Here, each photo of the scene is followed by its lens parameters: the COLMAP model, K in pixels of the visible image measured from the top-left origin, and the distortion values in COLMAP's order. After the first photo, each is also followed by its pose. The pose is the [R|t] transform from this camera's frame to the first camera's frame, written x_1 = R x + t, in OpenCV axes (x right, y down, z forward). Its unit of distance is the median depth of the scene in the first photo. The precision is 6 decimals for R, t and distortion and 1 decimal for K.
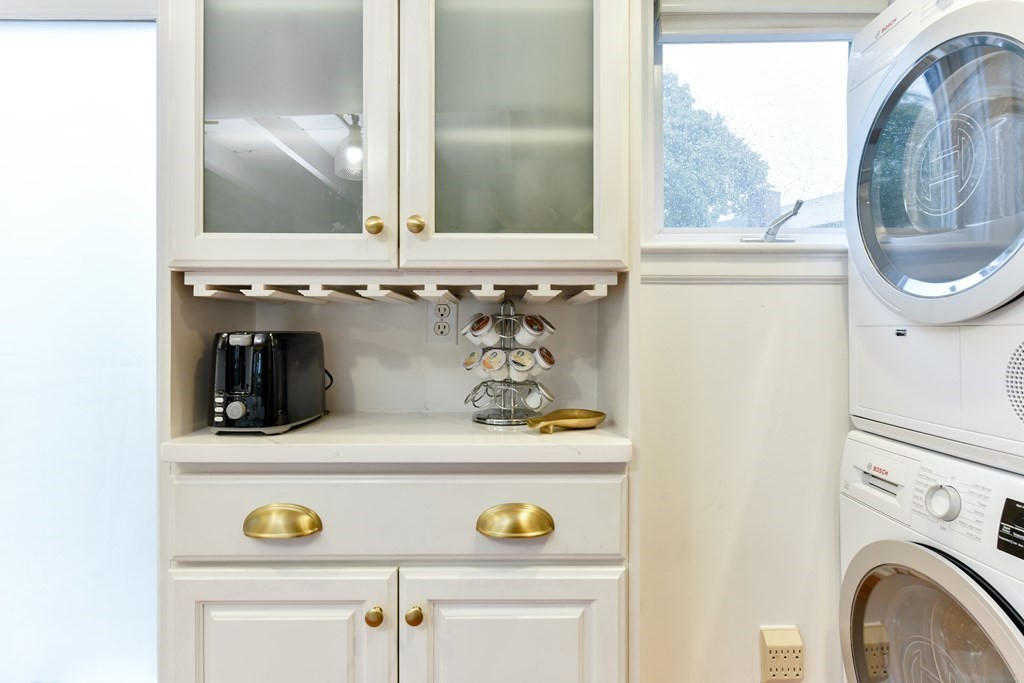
lens RADIAL K [[554.2, 0, 508.7], [0, 554.2, 332.8], [0, 0, 1]] dist [-0.002928, 0.000287]
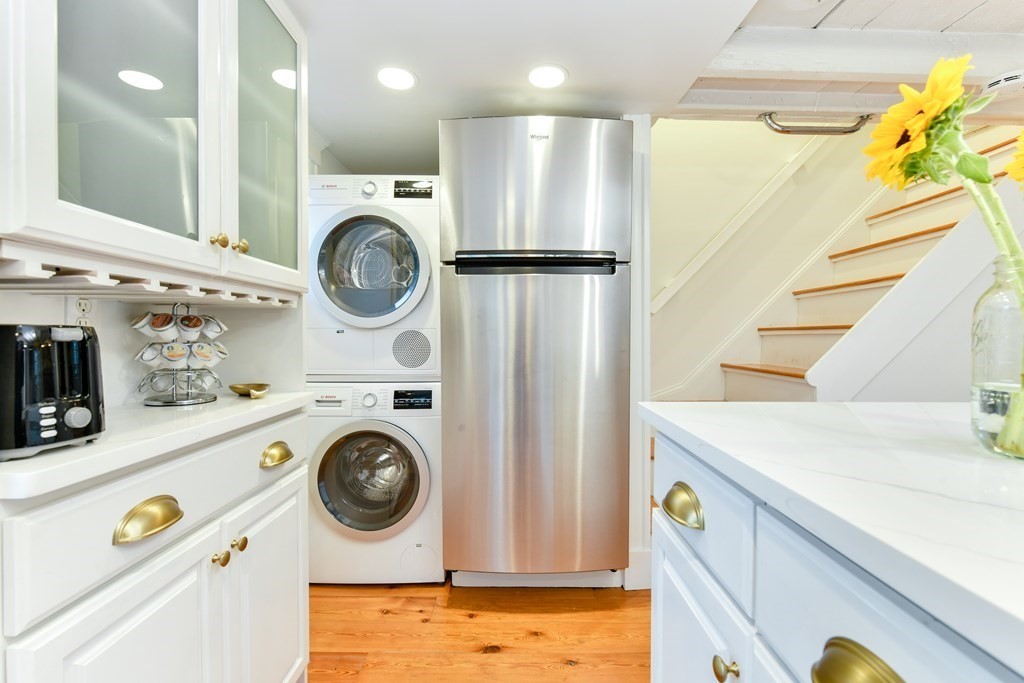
lens RADIAL K [[470.1, 0, 513.9], [0, 470.1, 340.8], [0, 0, 1]] dist [-0.000922, -0.000190]
pose [[0.002782, -0.016007, 0.999868, -1.200435], [0.003181, 0.999867, 0.015998, 0.013538], [-0.999991, 0.003136, 0.002832, 0.331147]]
